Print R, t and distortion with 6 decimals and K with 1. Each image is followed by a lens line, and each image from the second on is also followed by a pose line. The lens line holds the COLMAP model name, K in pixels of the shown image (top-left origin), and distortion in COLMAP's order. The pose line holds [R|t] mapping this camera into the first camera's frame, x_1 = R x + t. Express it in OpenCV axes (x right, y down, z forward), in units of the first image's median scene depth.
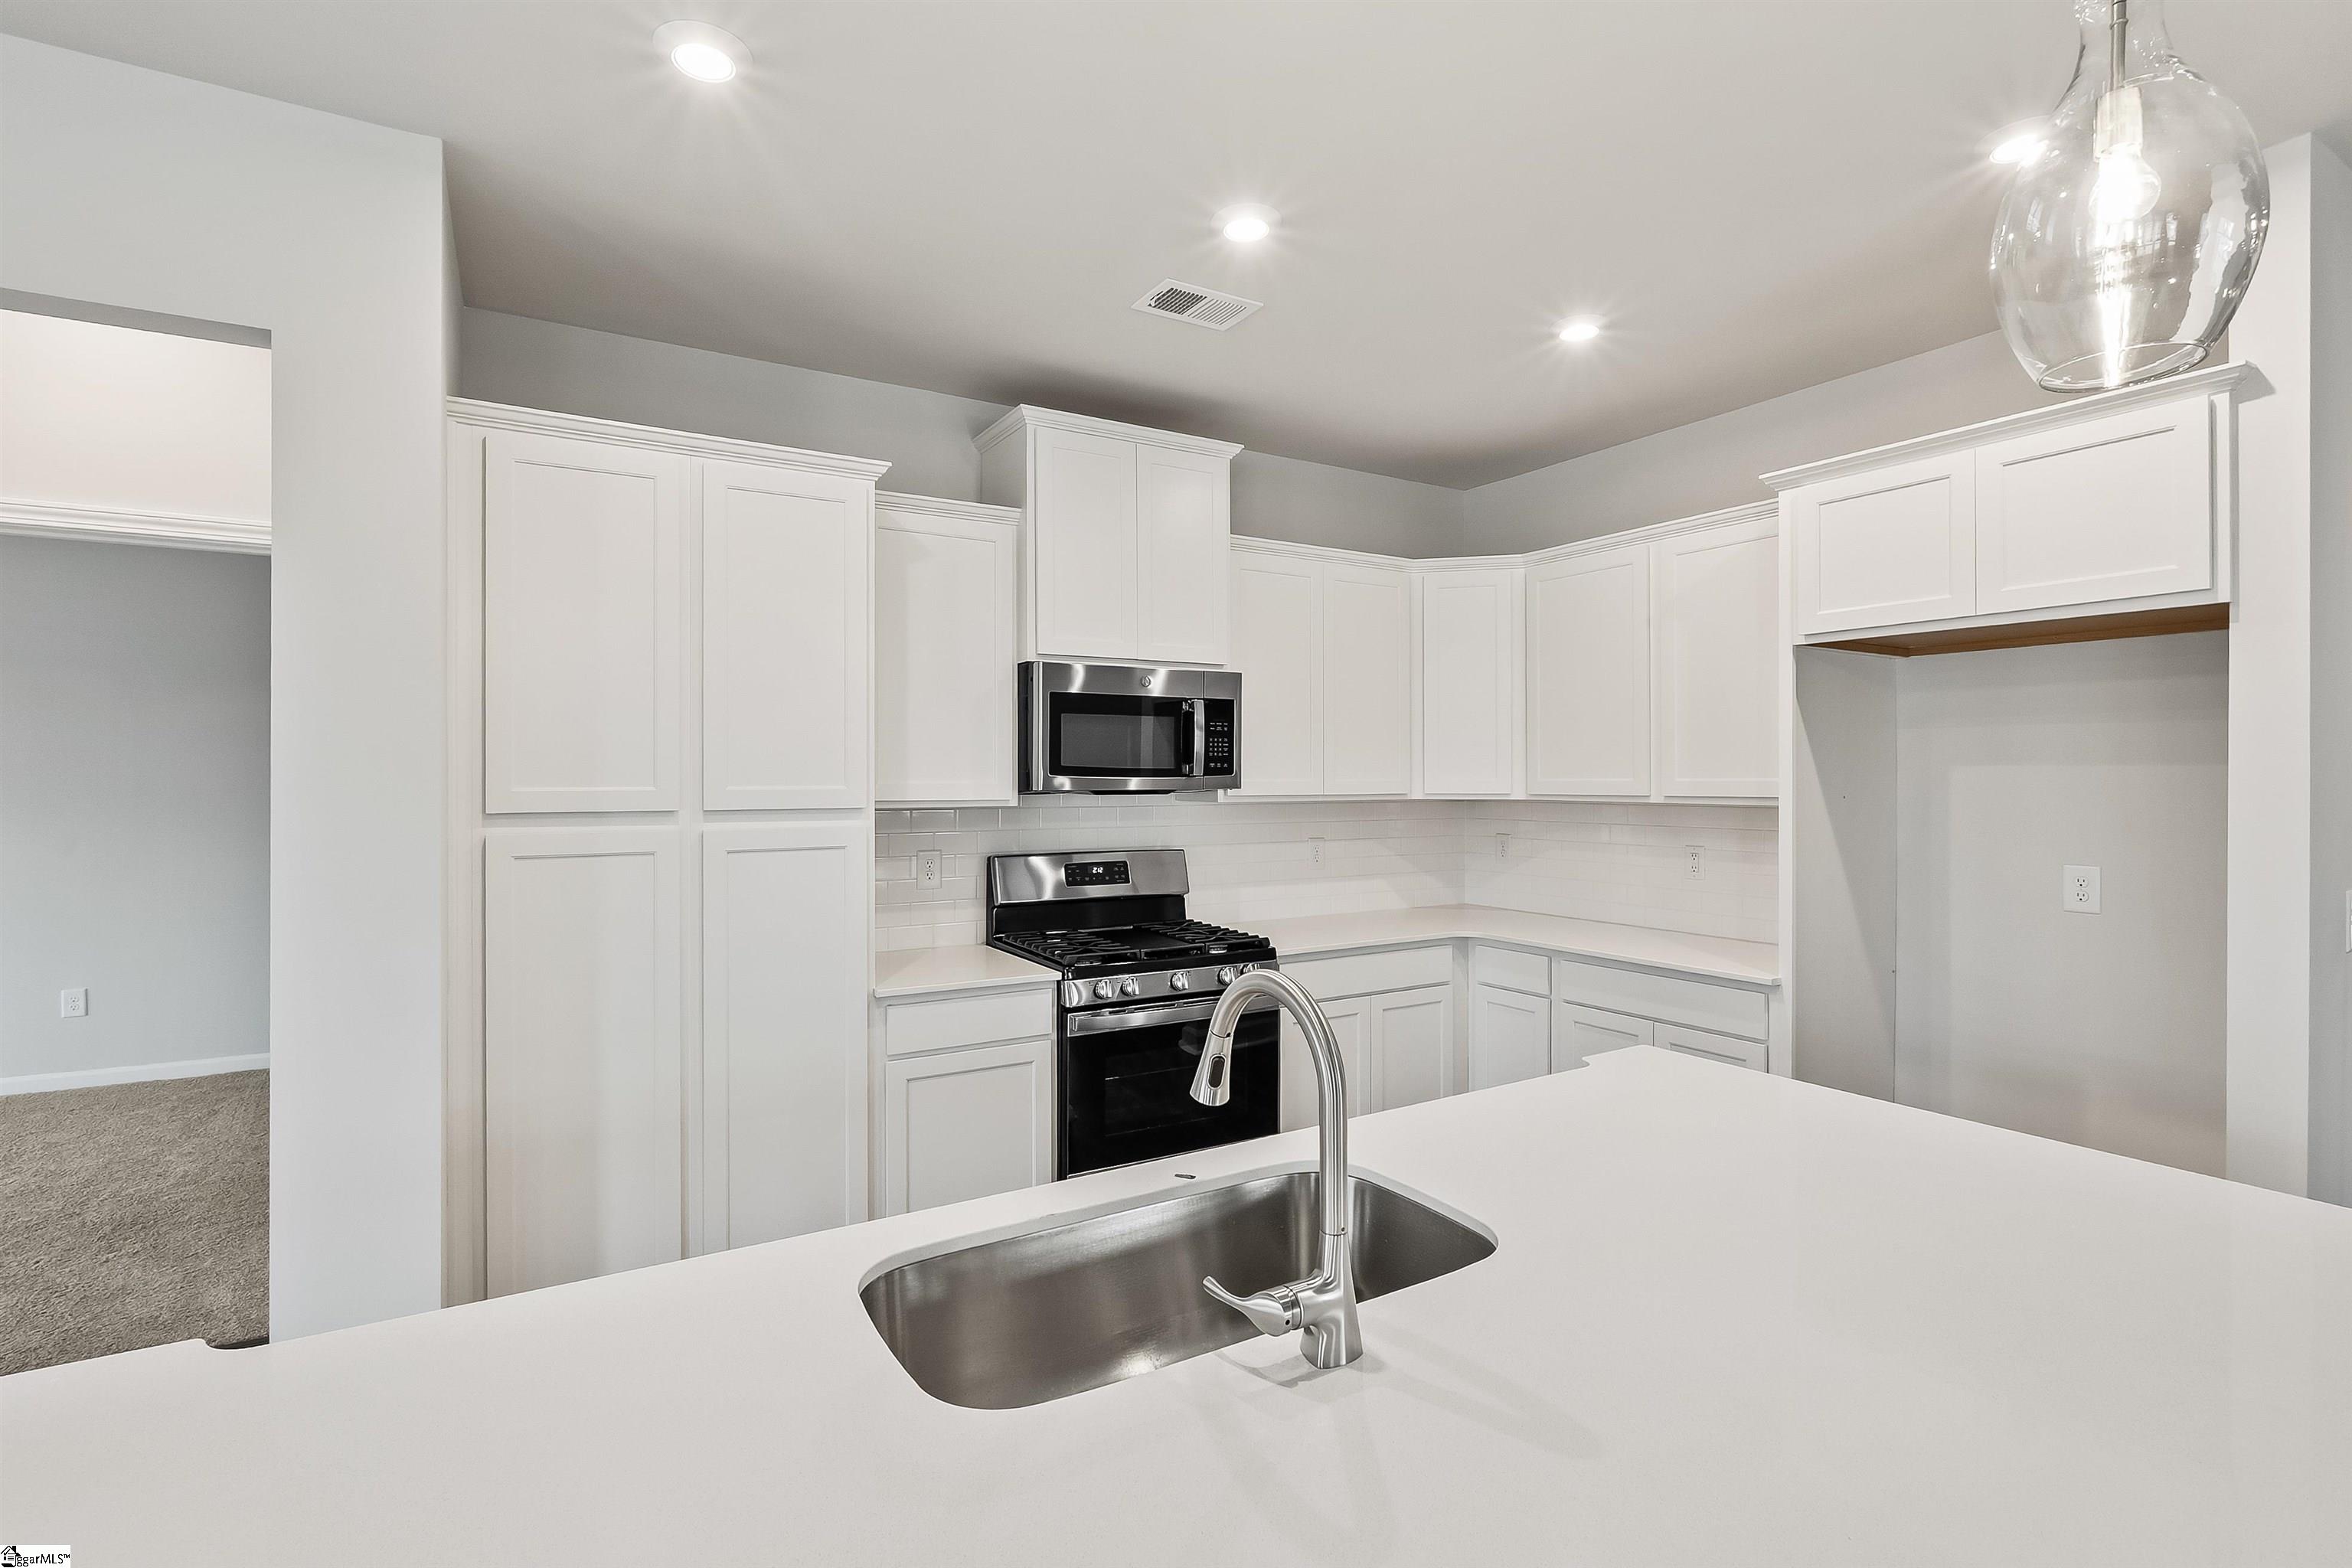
lens RADIAL K [[1090.6, 0, 1168.7], [0, 1090.6, 778.6], [0, 0, 1]] dist [-0.004623, 0.000224]
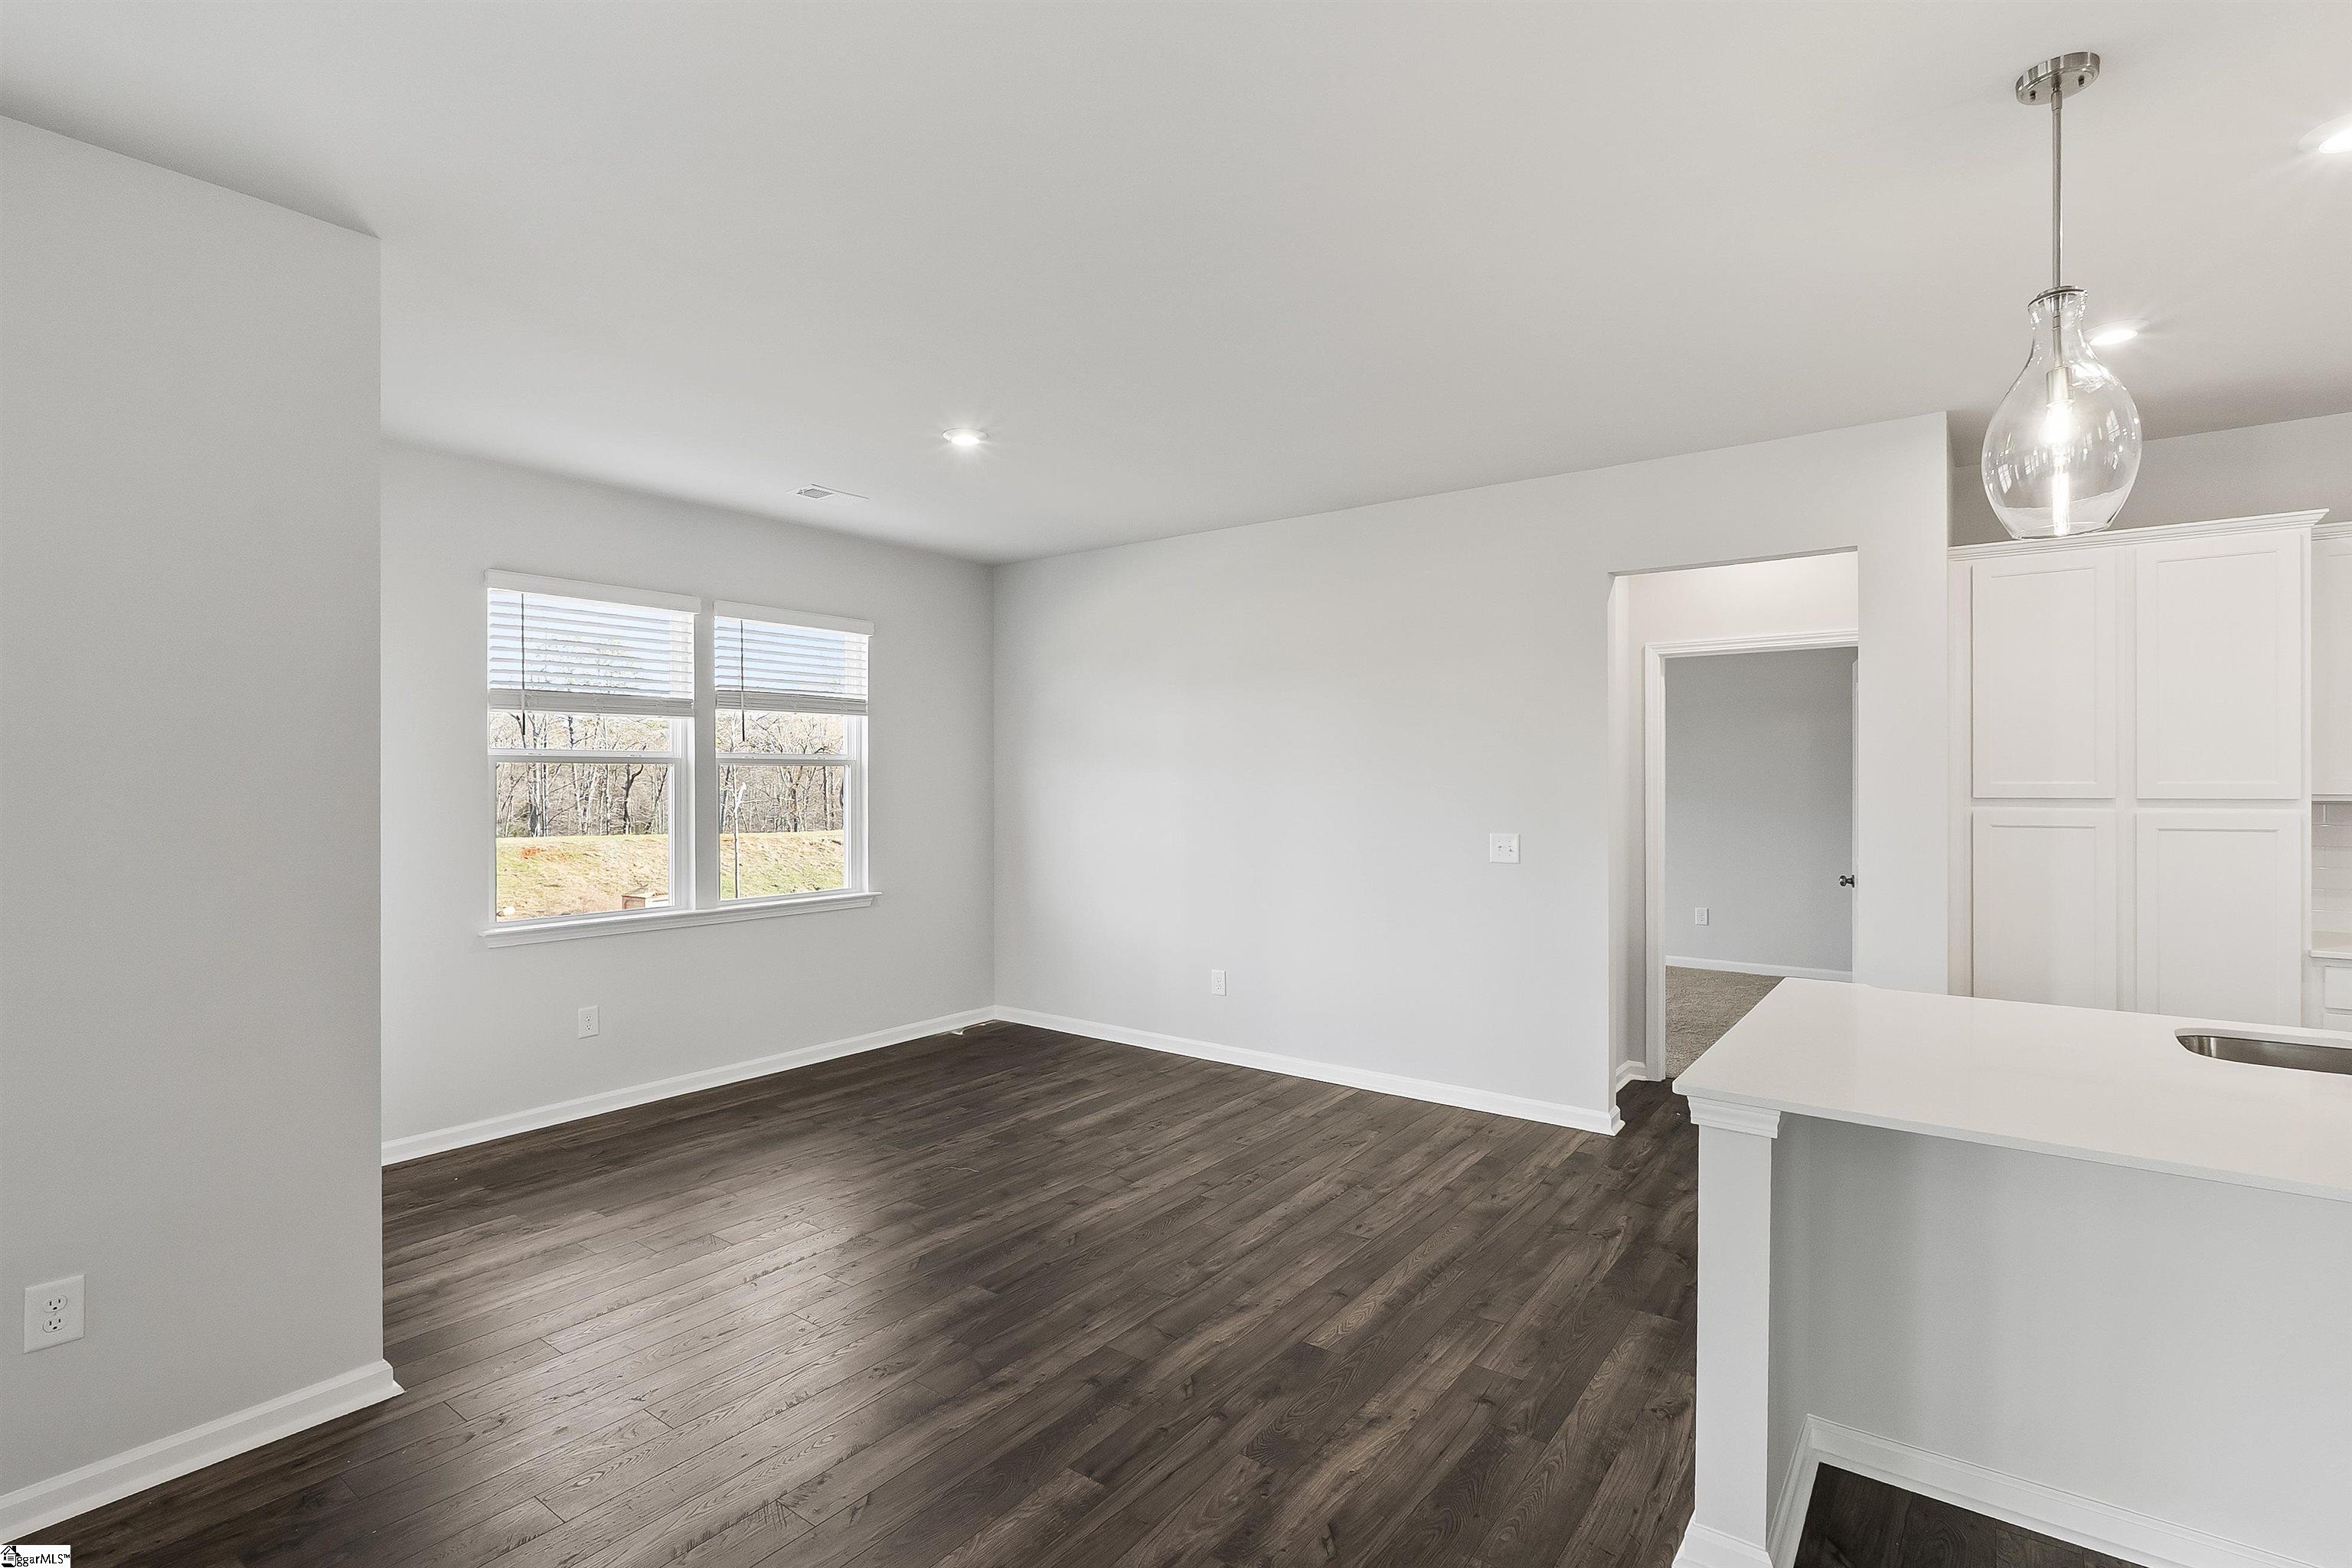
lens RADIAL K [[1090.6, 0, 1173.9], [0, 1090.6, 791.5], [0, 0, 1]] dist [-0.004623, 0.000224]
pose [[0.369436, 0.010386, -0.929198, 0.318816], [0.000839, 0.999933, 0.011510, 0.002683], [0.929256, -0.005032, 0.369402, -0.512290]]
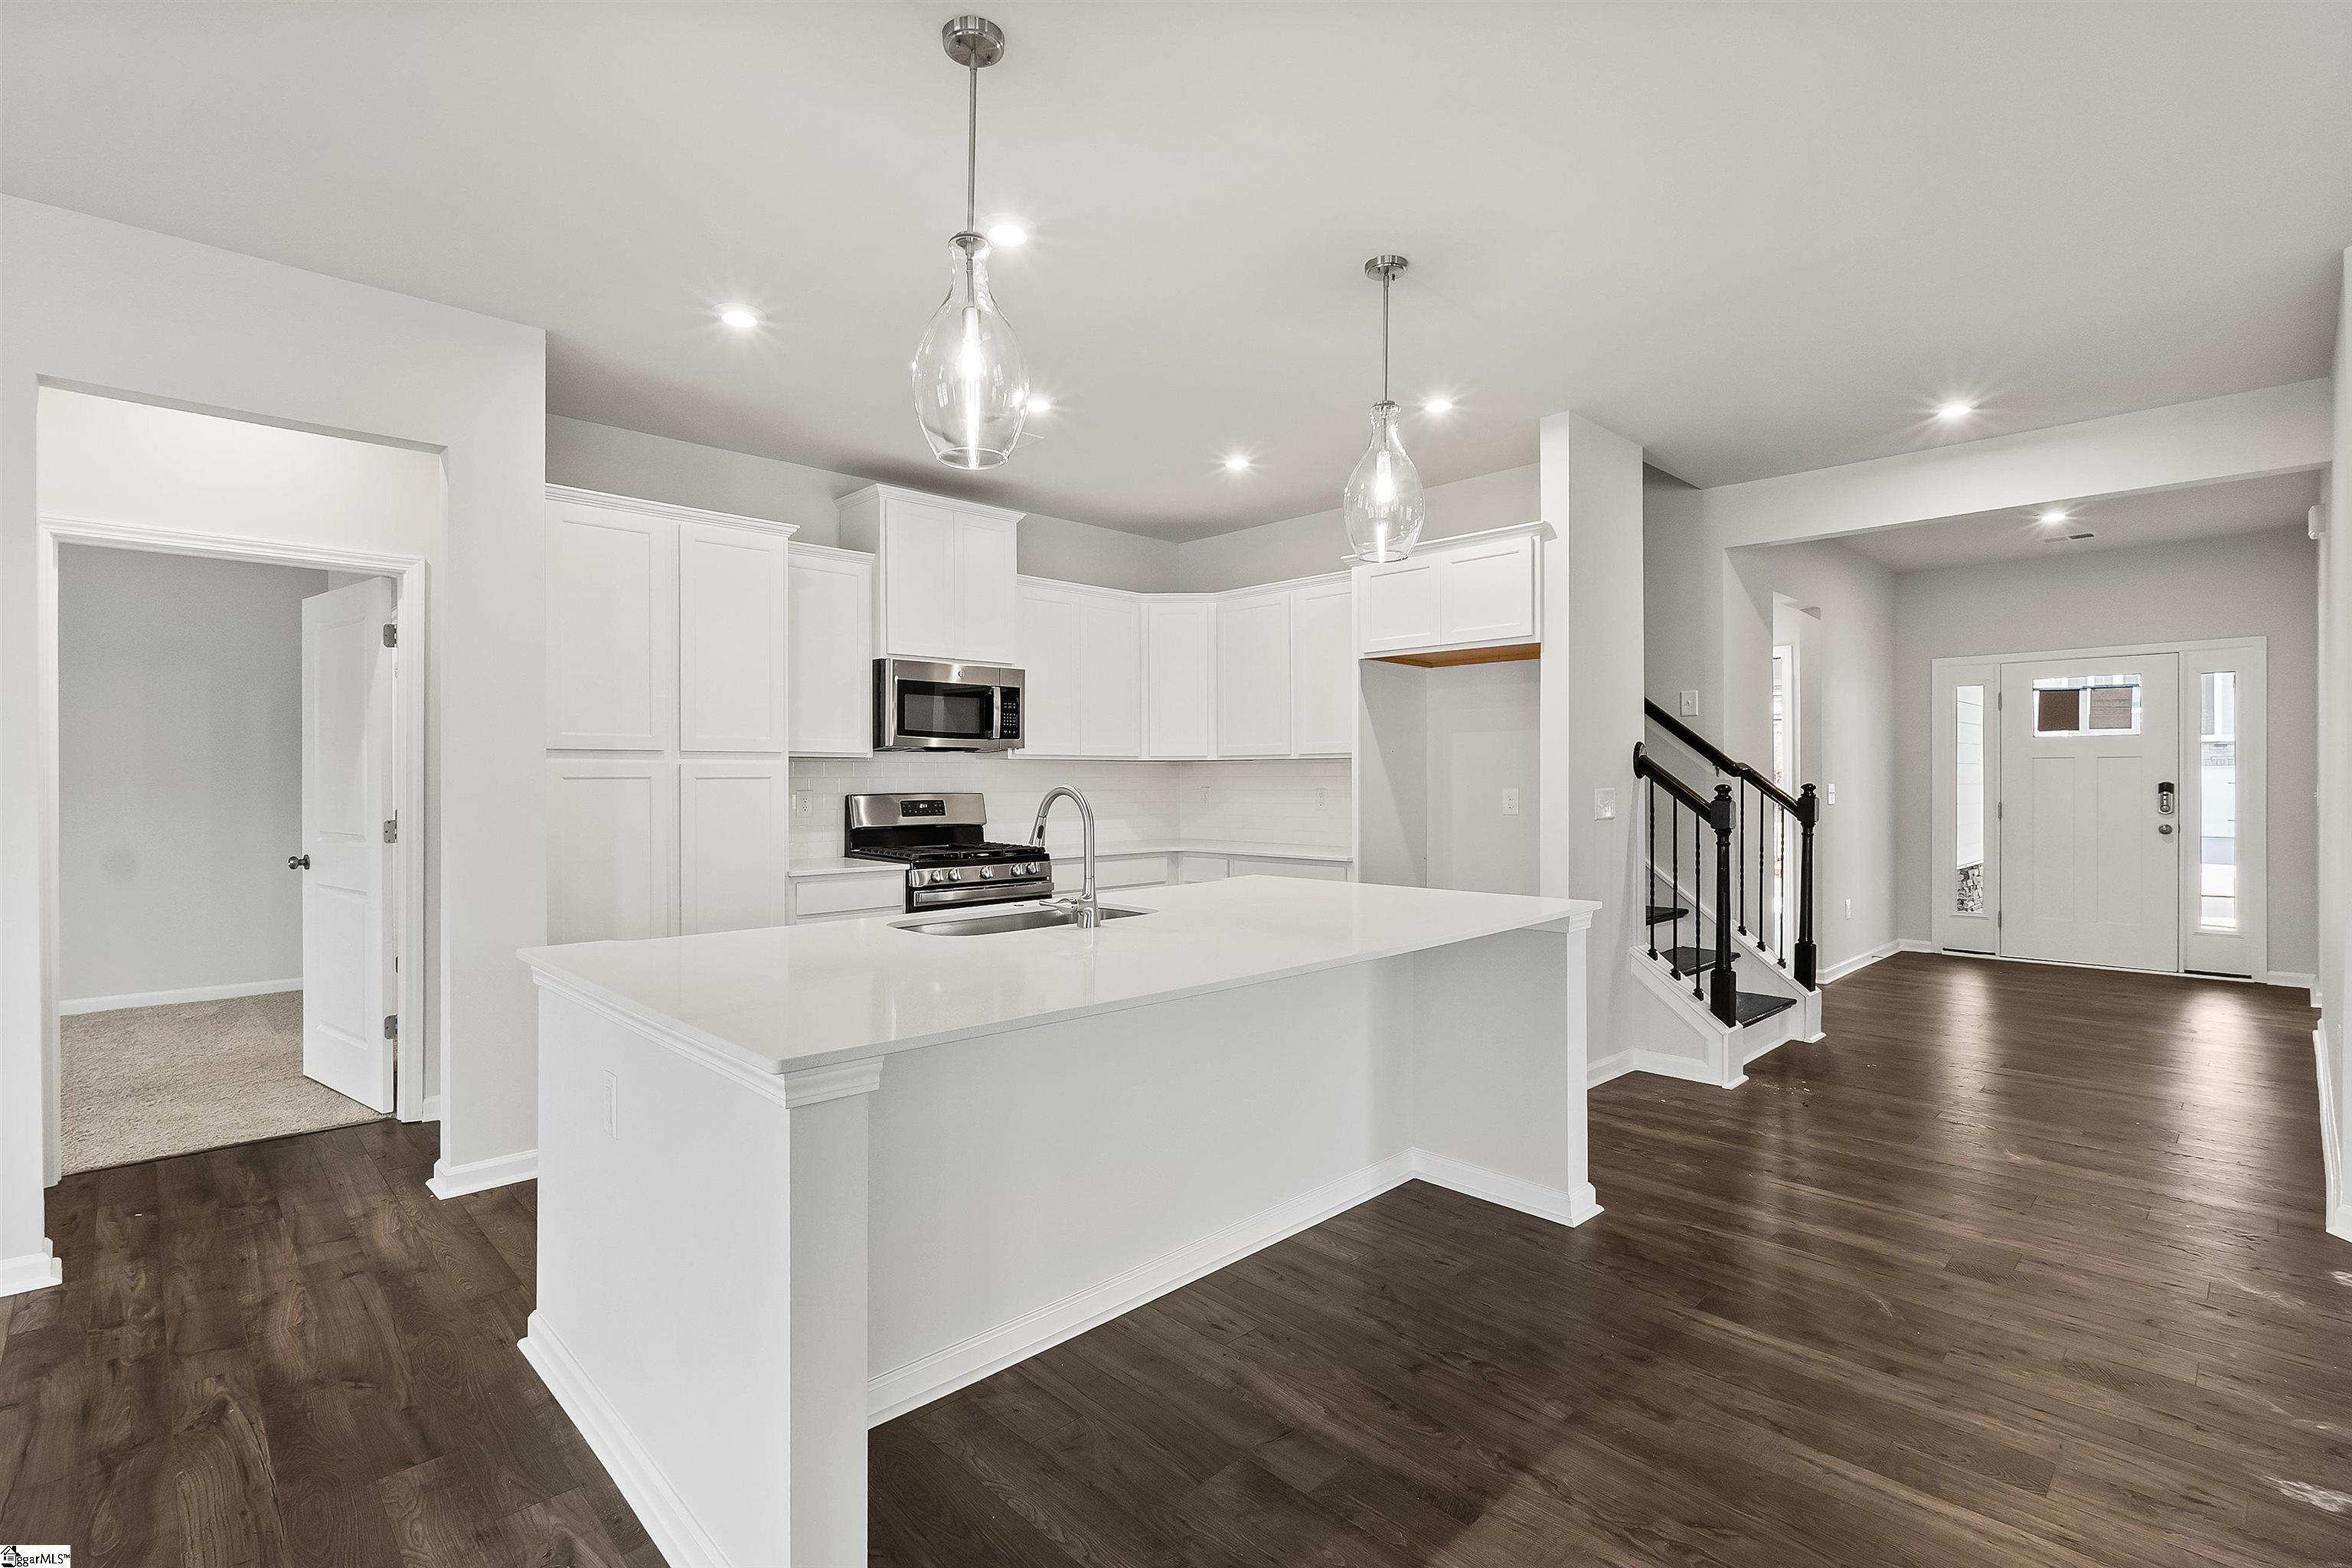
lens RADIAL K [[1090.6, 0, 1155.2], [0, 1090.6, 789.4], [0, 0, 1]] dist [-0.004623, 0.000224]
pose [[0.977499, -0.001568, 0.210932, -0.076599], [-0.000204, 0.999965, 0.008378, 0.055624], [-0.210938, -0.008232, 0.977465, -0.500731]]
